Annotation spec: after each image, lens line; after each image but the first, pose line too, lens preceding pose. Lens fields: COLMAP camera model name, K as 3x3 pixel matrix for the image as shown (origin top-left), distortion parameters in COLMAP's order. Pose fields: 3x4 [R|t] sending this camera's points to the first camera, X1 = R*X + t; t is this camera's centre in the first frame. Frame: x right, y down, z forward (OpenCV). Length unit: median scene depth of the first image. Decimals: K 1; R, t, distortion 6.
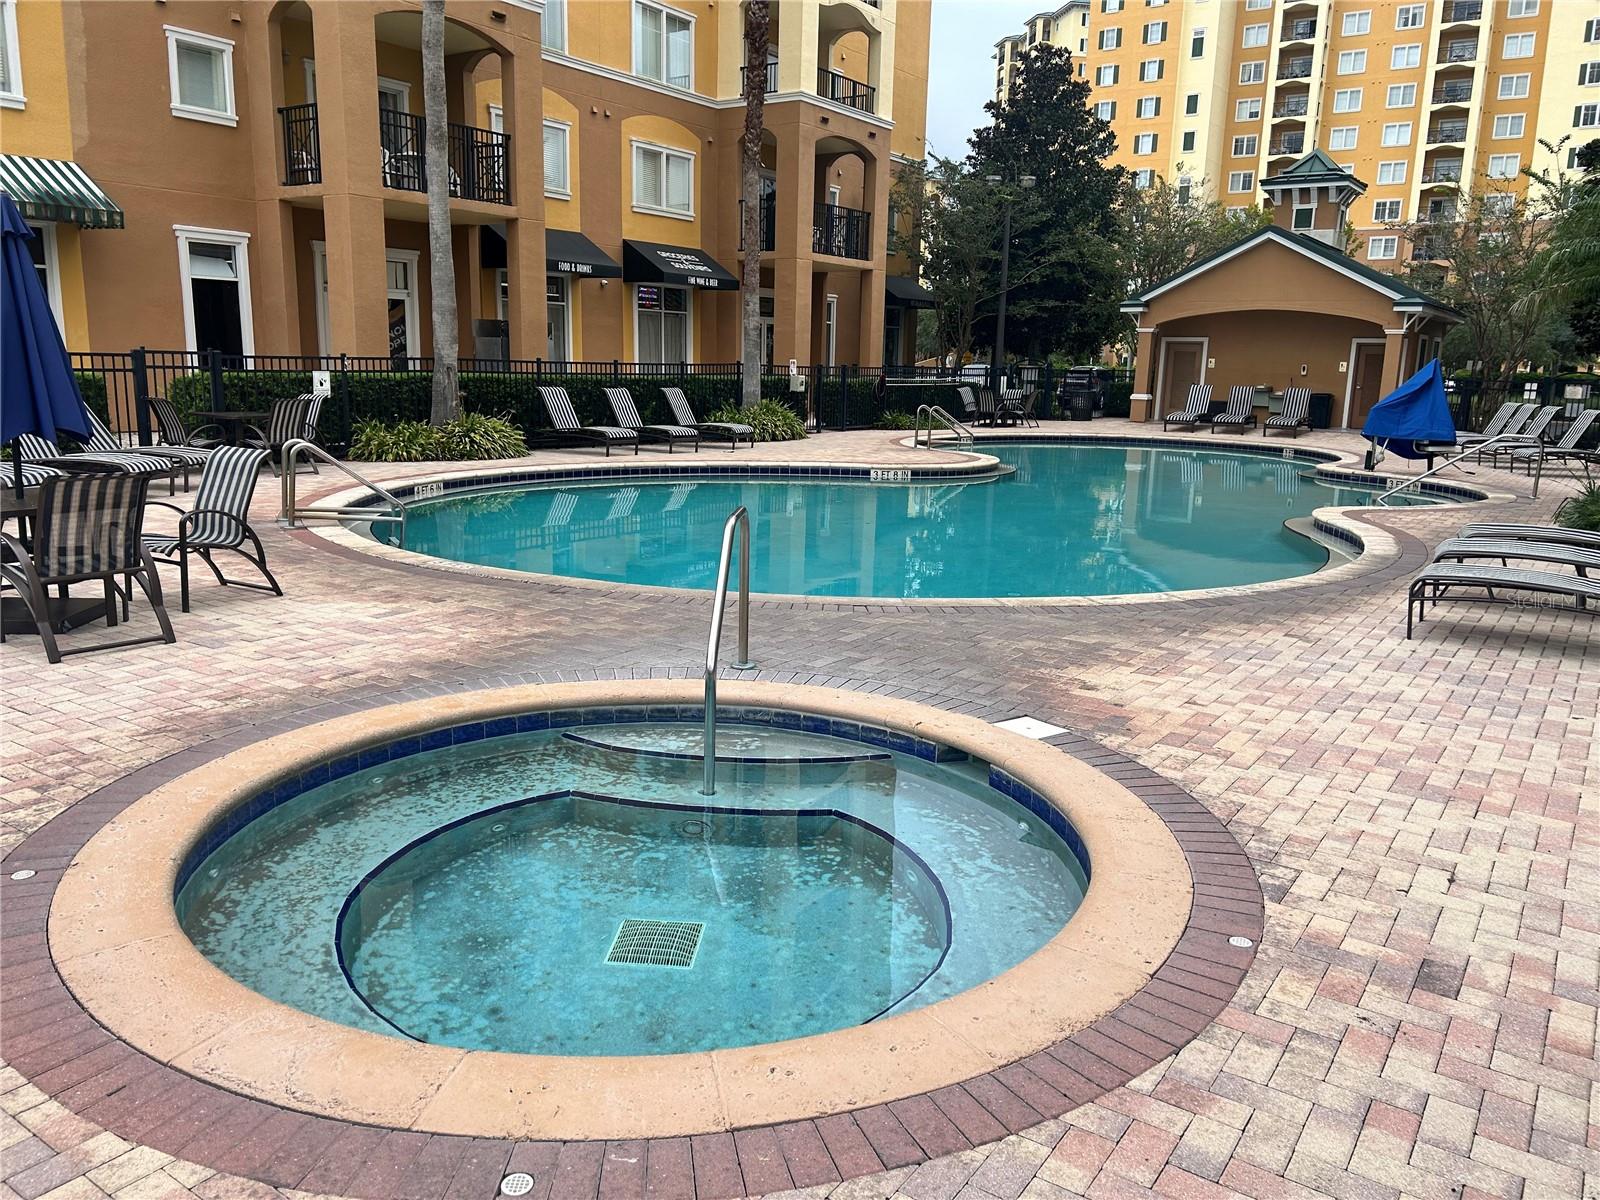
lens RADIAL K [[1204.8, 0, 805.4], [0, 1204.8, 596.1], [0, 0, 1]] dist [0.001157, -0.008580]
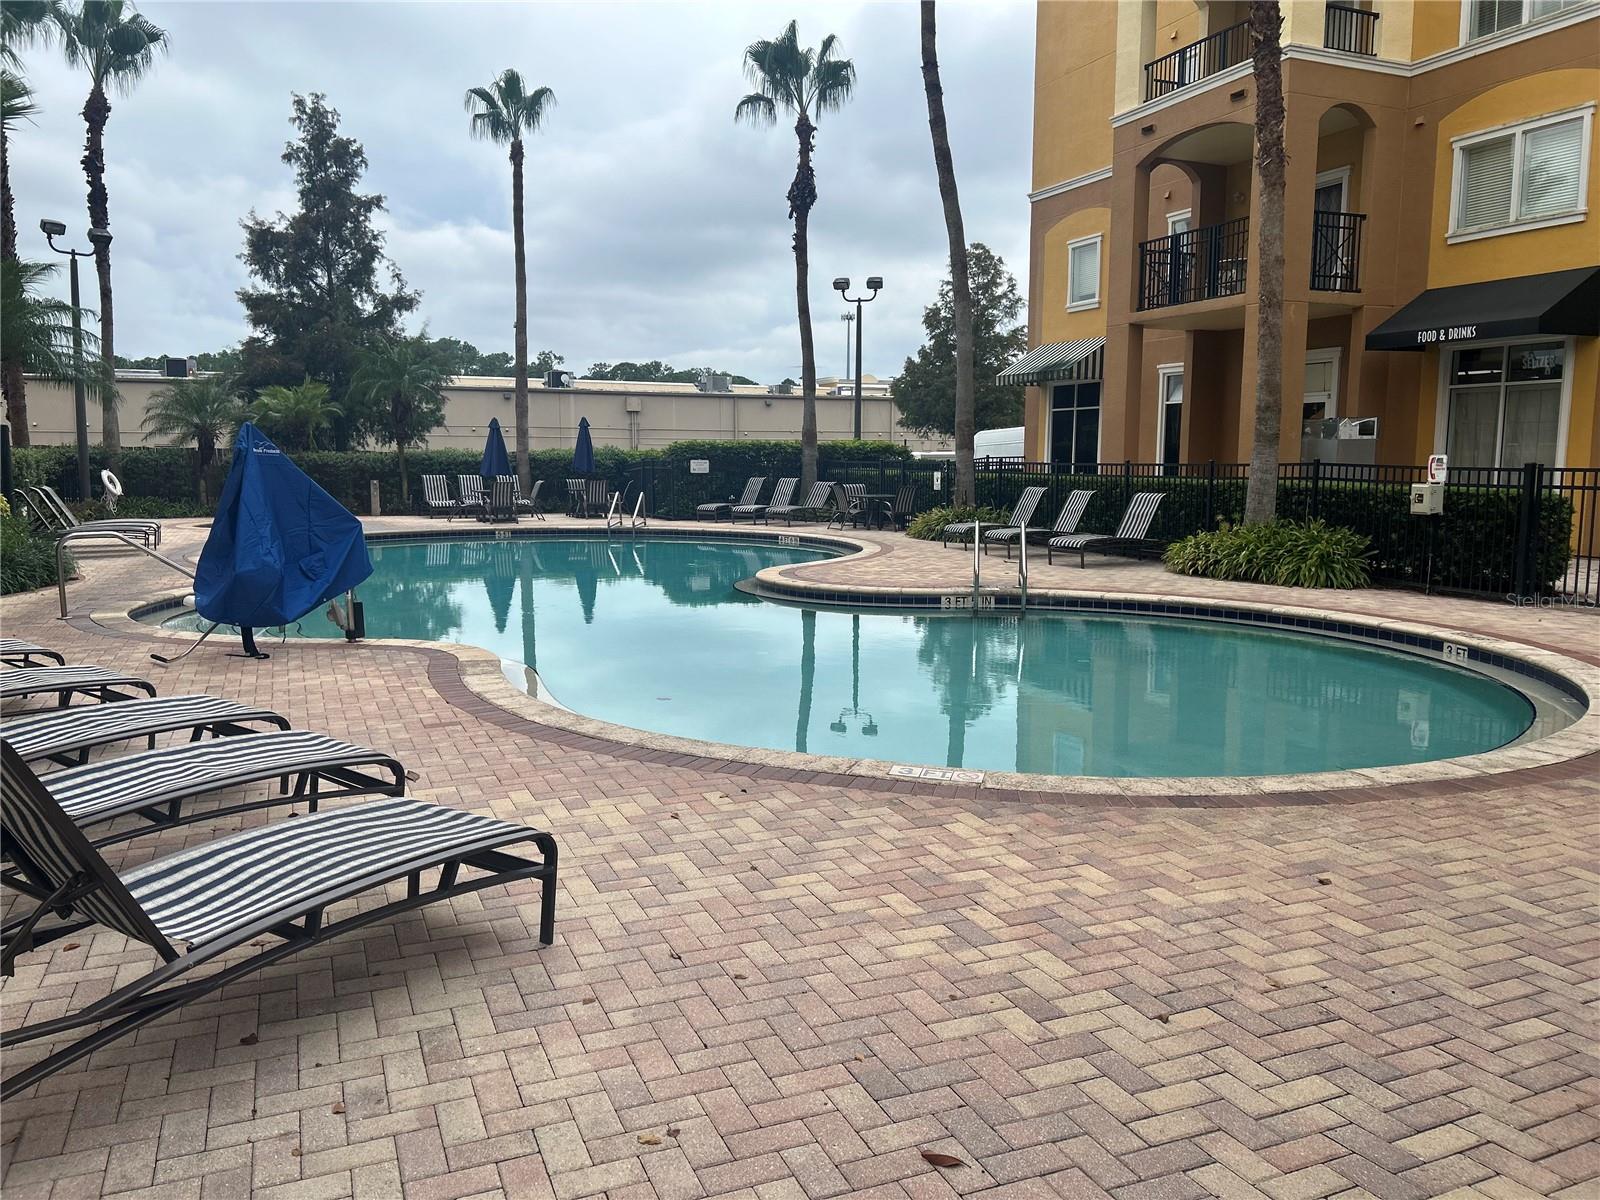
lens RADIAL K [[1204.8, 0, 805.4], [0, 1204.8, 596.1], [0, 0, 1]] dist [0.001157, -0.008580]
pose [[-0.538464, 0.064342, -0.840189, 0.637830], [-0.179109, 0.965557, 0.188731, -0.199318], [0.823393, 0.252110, -0.508393, 1.141693]]
